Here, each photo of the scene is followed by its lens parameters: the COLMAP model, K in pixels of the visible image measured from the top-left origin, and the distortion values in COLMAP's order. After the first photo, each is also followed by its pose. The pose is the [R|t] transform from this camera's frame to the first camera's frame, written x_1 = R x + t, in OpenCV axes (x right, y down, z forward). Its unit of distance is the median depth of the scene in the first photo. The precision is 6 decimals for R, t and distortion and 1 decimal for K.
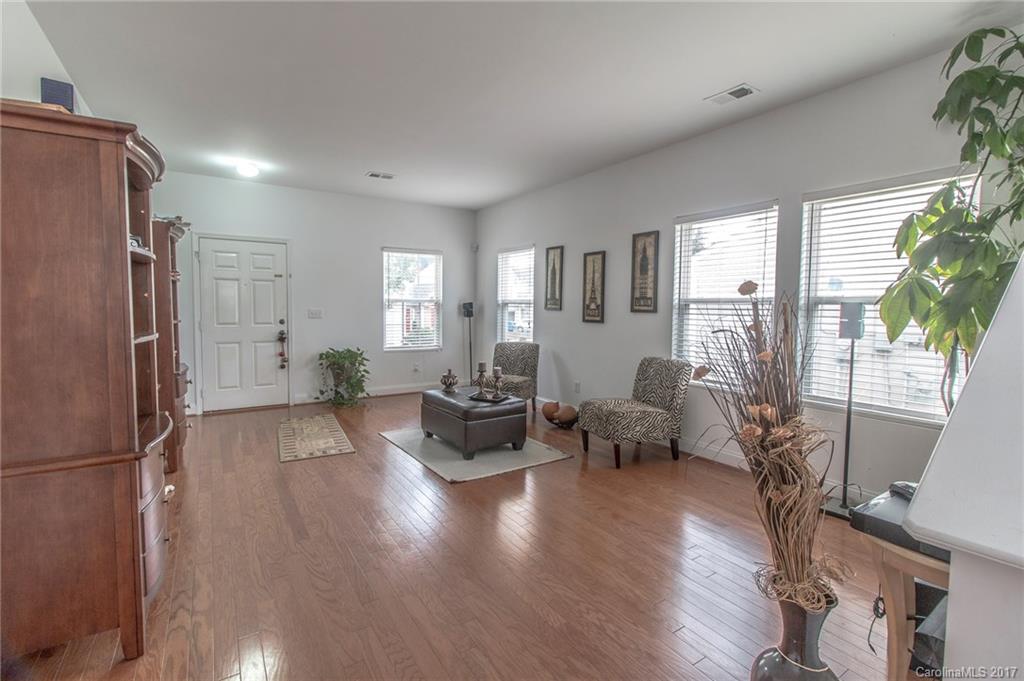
lens RADIAL K [[465.2, 0, 513.0], [0, 465.2, 326.3], [0, 0, 1]] dist [-0.000546, 0.000565]
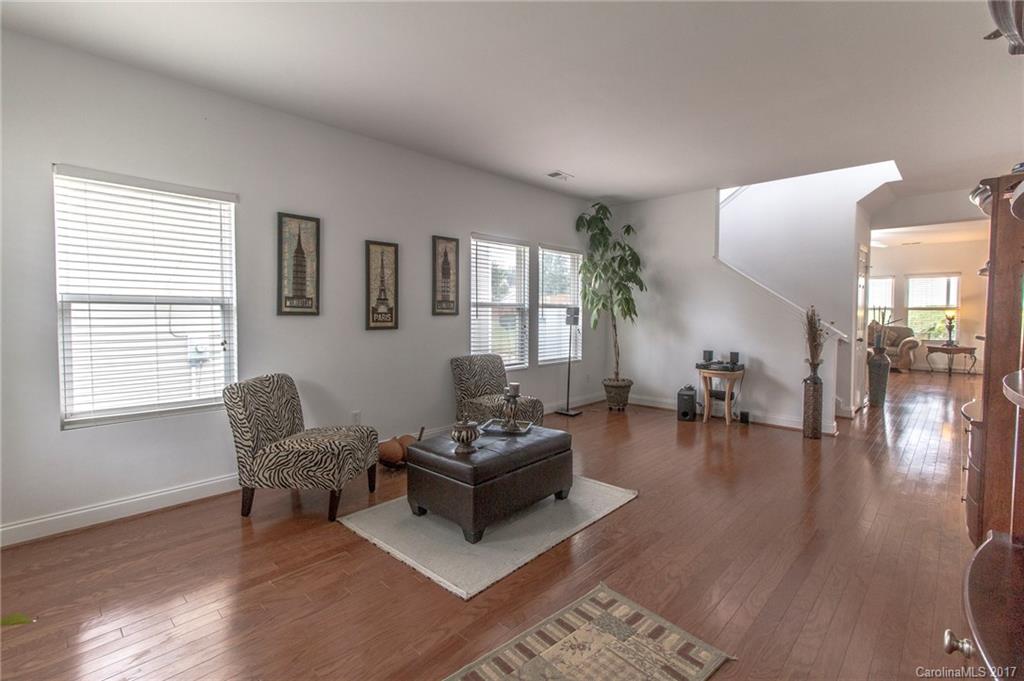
lens RADIAL K [[465.2, 0, 513.0], [0, 465.2, 326.3], [0, 0, 1]] dist [-0.000546, 0.000565]
pose [[-0.230627, -0.041722, 0.972147, -0.735788], [0.037909, 0.997937, 0.051822, -0.052593], [-0.972303, 0.048805, -0.228569, 1.078893]]
